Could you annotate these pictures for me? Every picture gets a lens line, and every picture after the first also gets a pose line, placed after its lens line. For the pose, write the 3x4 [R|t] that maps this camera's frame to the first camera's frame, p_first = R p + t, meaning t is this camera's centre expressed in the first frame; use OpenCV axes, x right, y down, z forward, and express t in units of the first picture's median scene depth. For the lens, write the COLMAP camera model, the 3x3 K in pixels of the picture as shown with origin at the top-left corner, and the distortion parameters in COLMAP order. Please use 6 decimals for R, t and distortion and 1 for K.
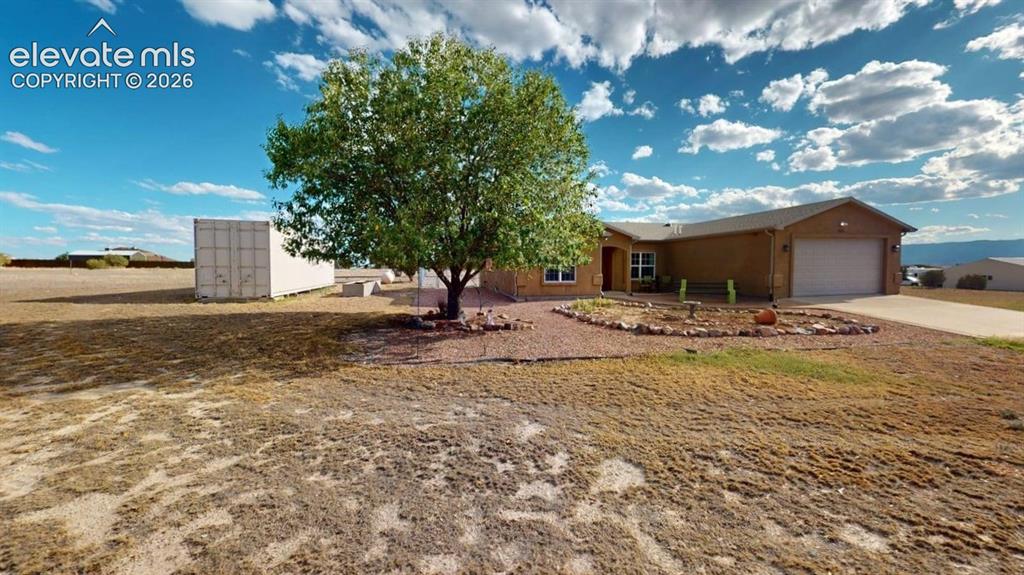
lens RADIAL K [[375.0, 0, 512.1], [0, 375.0, 288.2], [0, 0, 1]] dist [-0.001031, 0.000085]
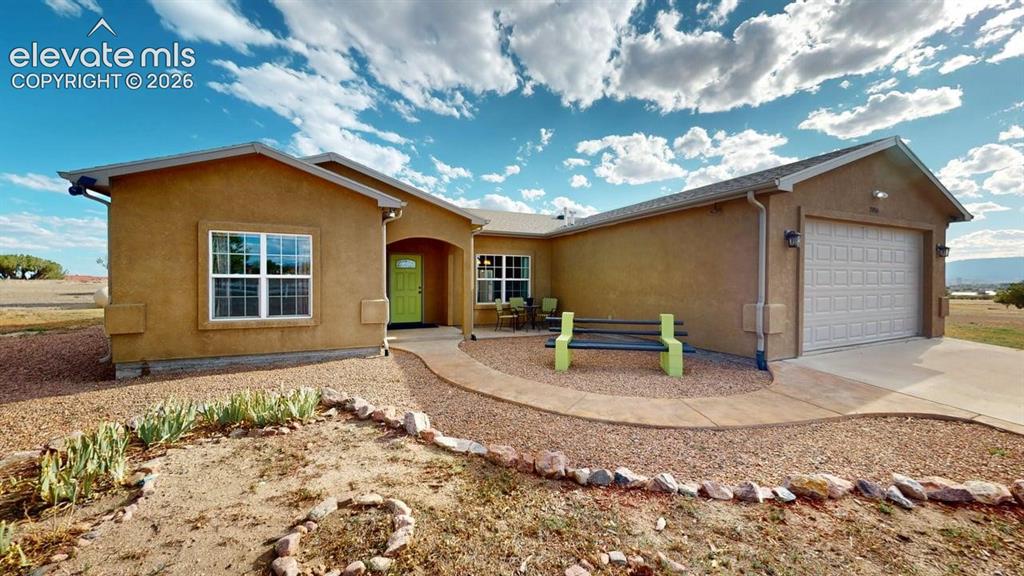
lens RADIAL K [[375.0, 0, 512.1], [0, 375.0, 288.7], [0, 0, 1]] dist [-0.001031, 0.000085]
pose [[0.976996, 0.003644, 0.213228, 0.314141], [0.003413, 0.999459, -0.032720, -0.036666], [-0.213232, 0.032695, 0.976454, 0.608492]]
